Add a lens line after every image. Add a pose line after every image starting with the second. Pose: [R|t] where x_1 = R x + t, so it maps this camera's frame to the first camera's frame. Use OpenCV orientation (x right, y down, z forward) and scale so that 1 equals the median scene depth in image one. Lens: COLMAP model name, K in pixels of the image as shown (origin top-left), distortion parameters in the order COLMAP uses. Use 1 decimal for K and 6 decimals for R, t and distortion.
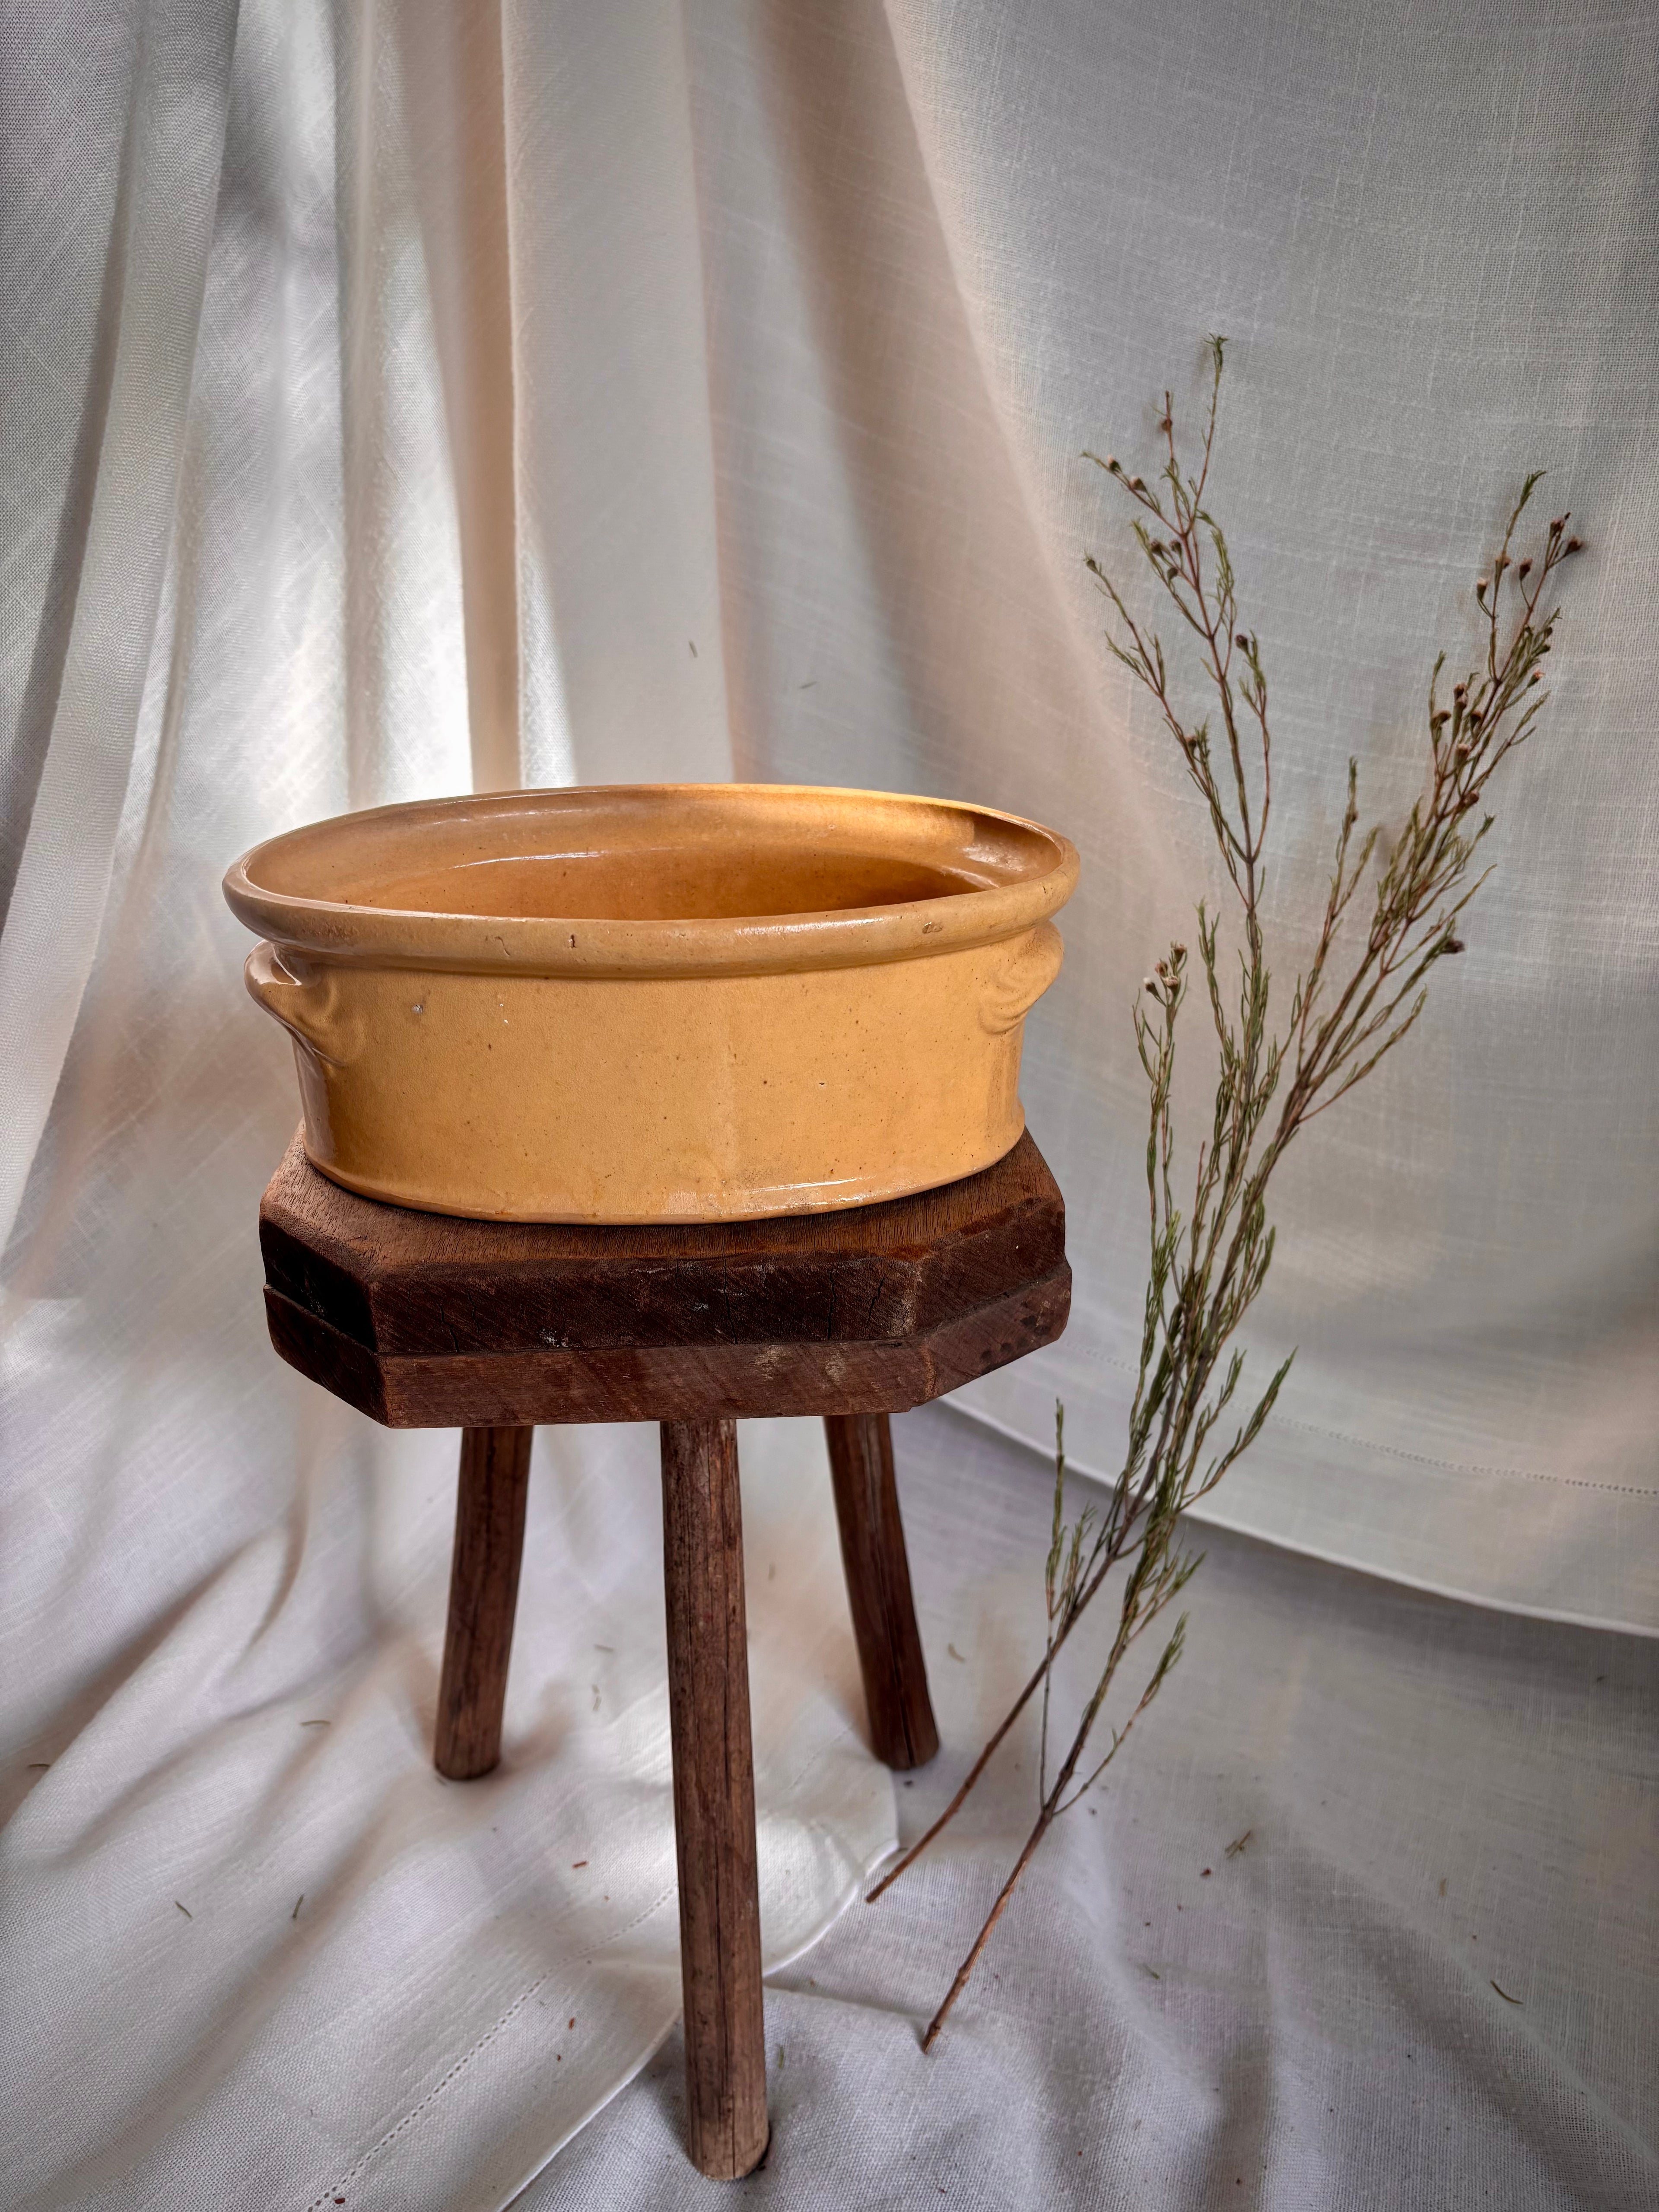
lens RADIAL K [[1760.4, 0, 829.5], [0, 1760.4, 1106.0], [0, 0, 1]] dist [0.064564, 0.447161]
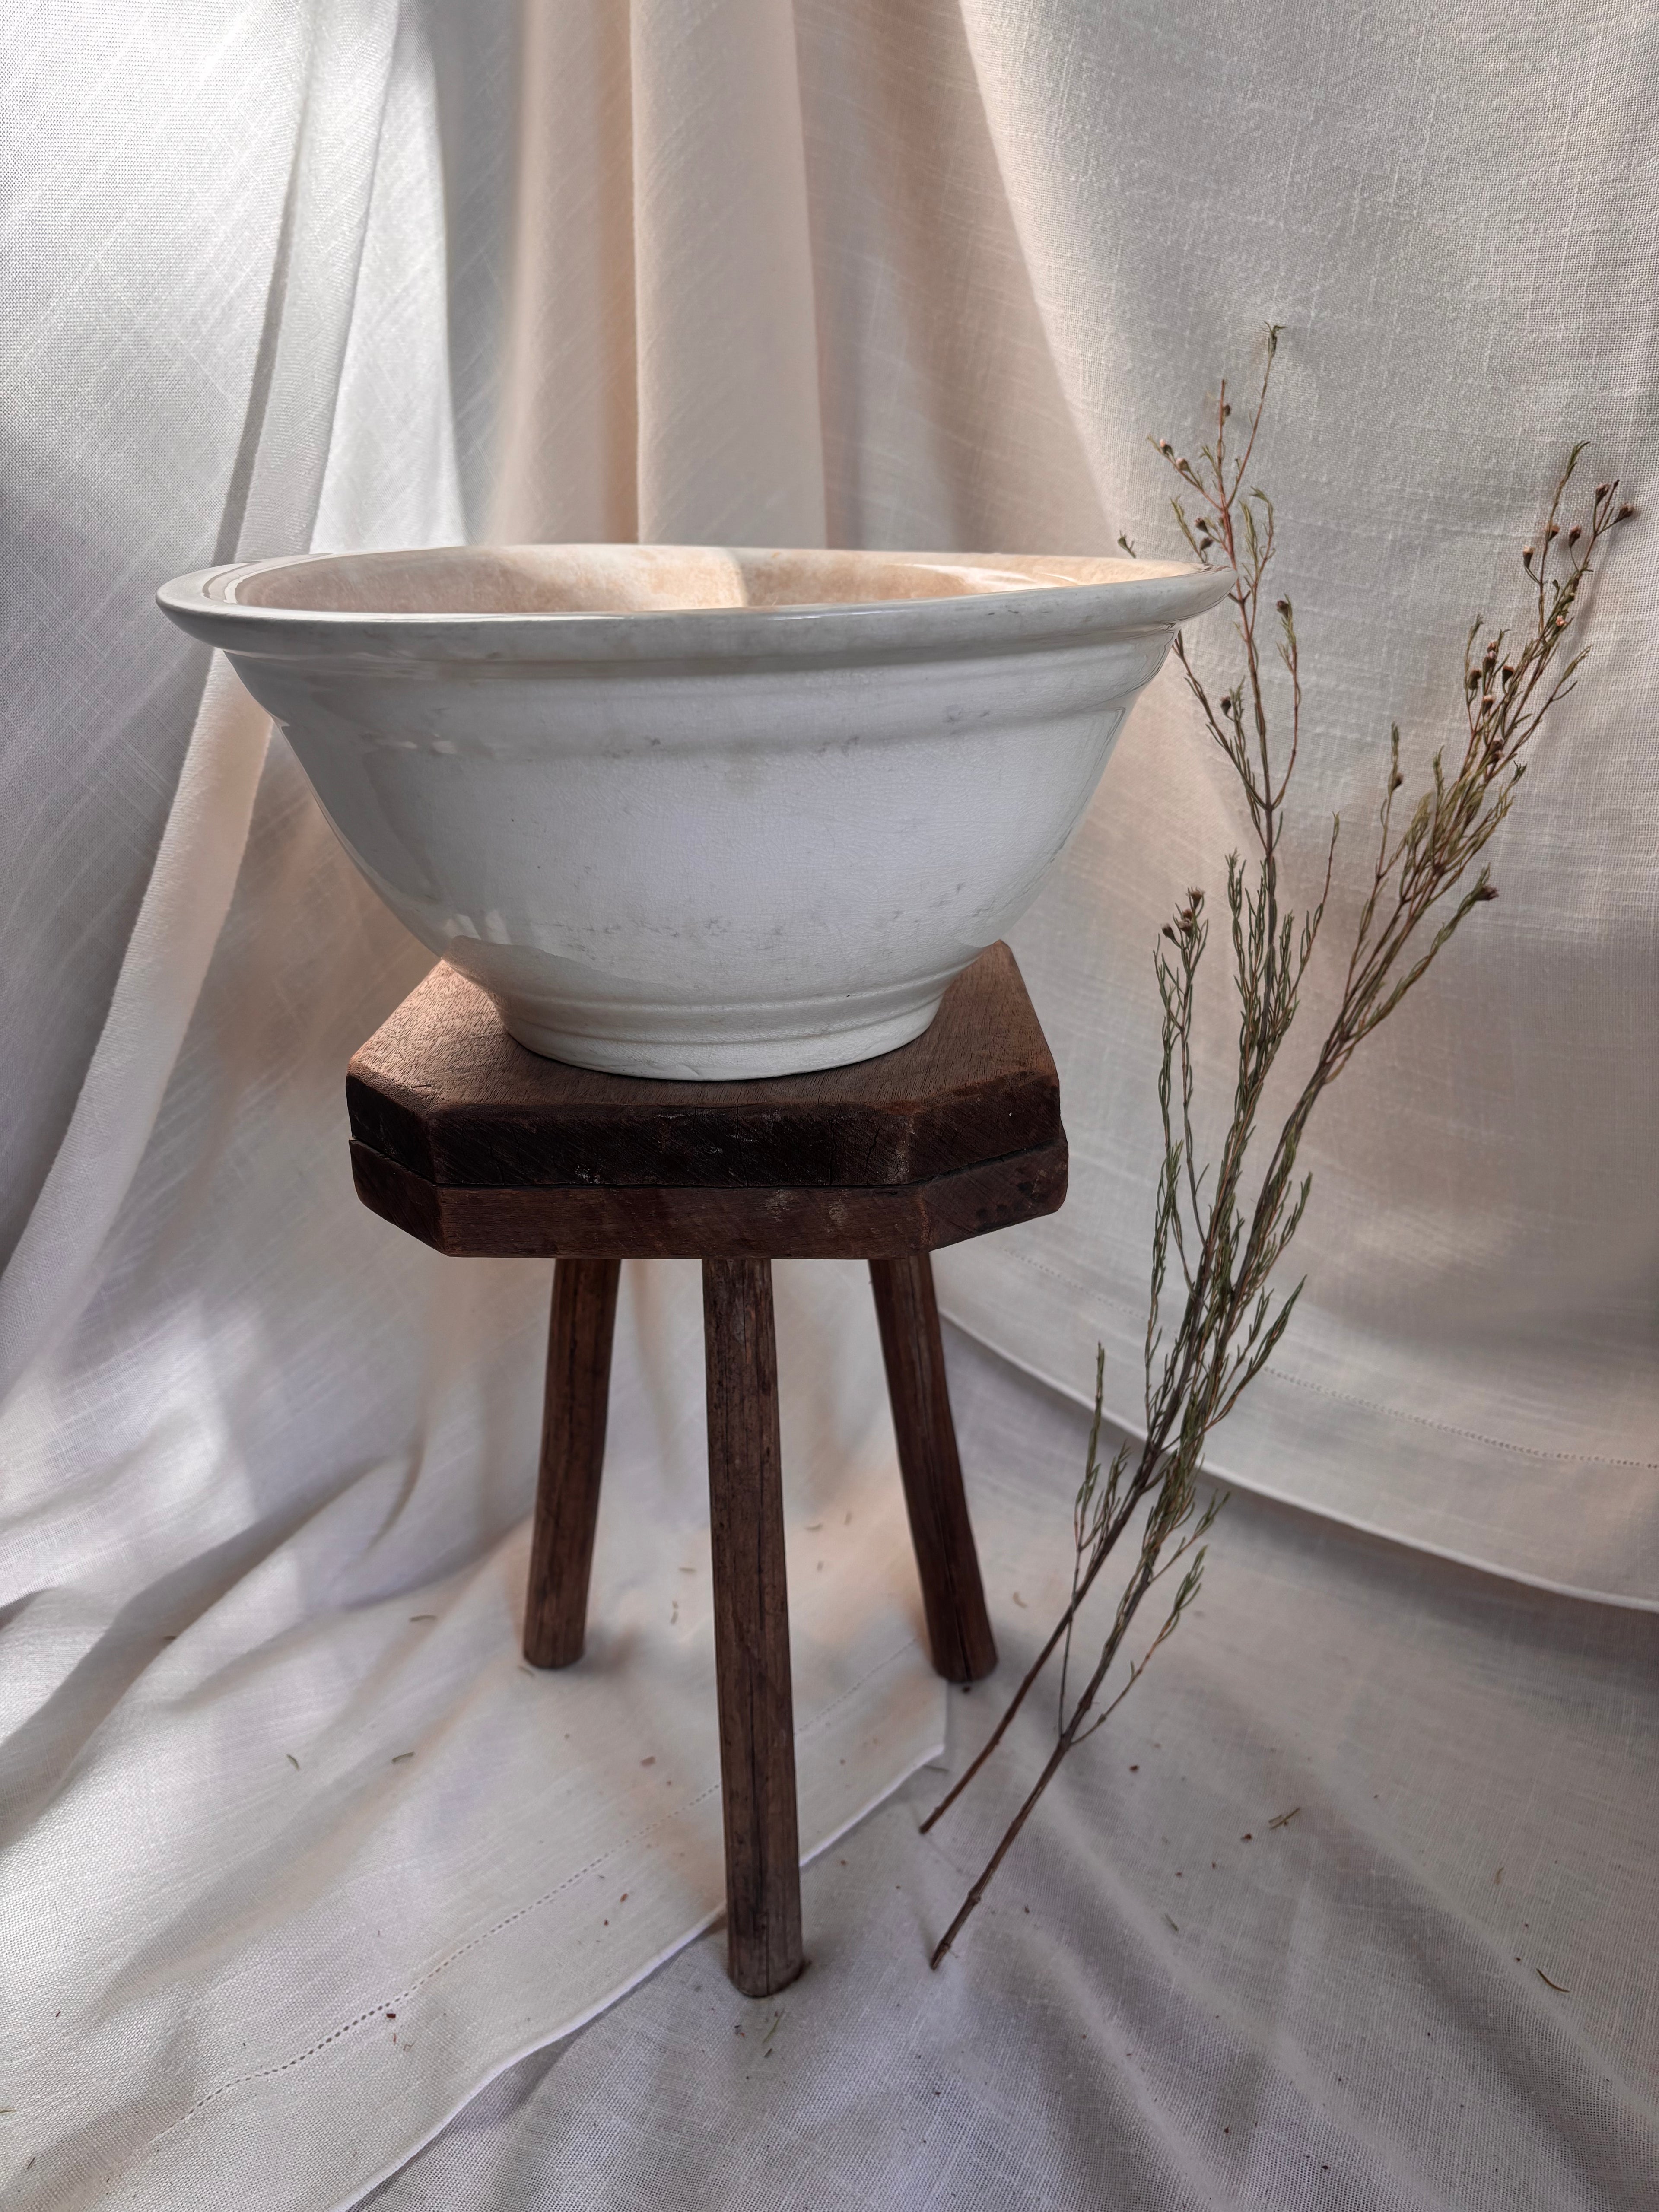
lens RADIAL K [[1760.4, 0, 829.5], [0, 1760.4, 1106.0], [0, 0, 1]] dist [0.064564, 0.447161]
pose [[0.994779, 0.016268, -0.100749, 0.086707], [-0.020341, 0.999011, -0.039532, 0.099593], [0.100006, 0.041375, 0.994126, -0.085613]]
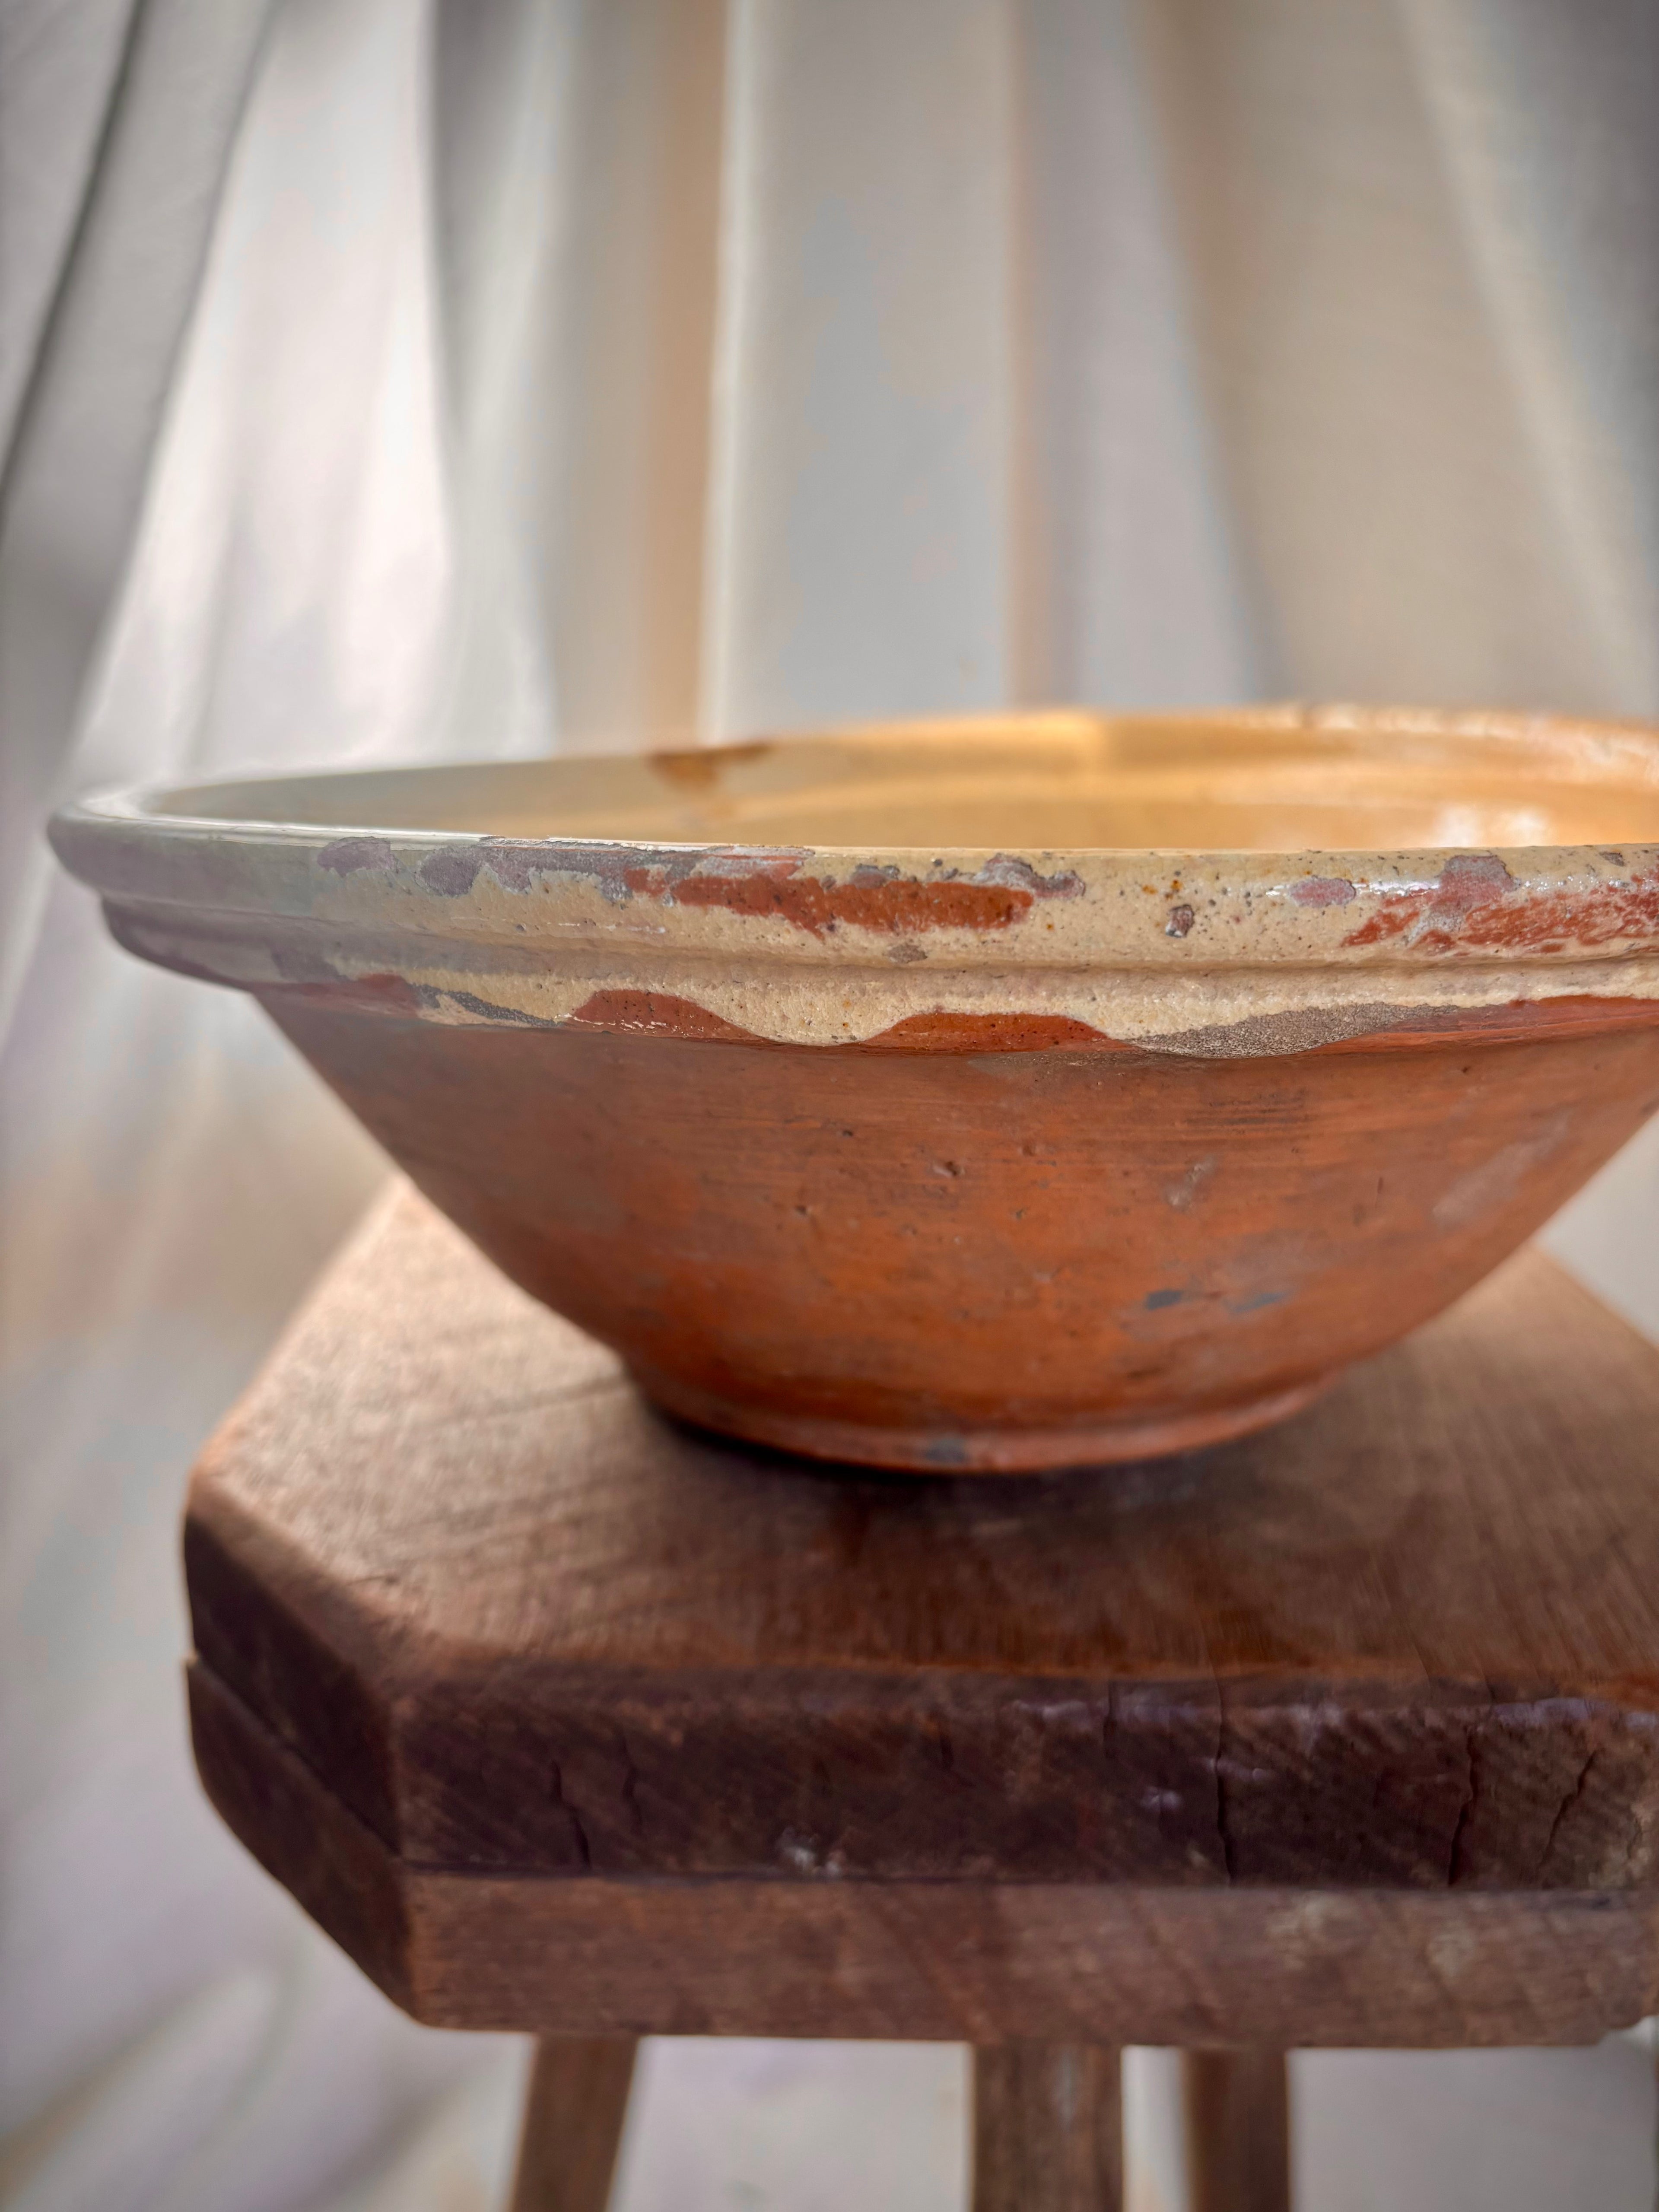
lens RADIAL K [[1839.2, 0, 829.5], [0, 1839.2, 1106.0], [0, 0, 1]] dist [-0.019384, 0.013265]
pose [[0.997747, 0.043952, -0.050687, -0.106097], [-0.049598, 0.991993, -0.116144, 0.003677], [0.045176, 0.118397, 0.991938, 0.421378]]
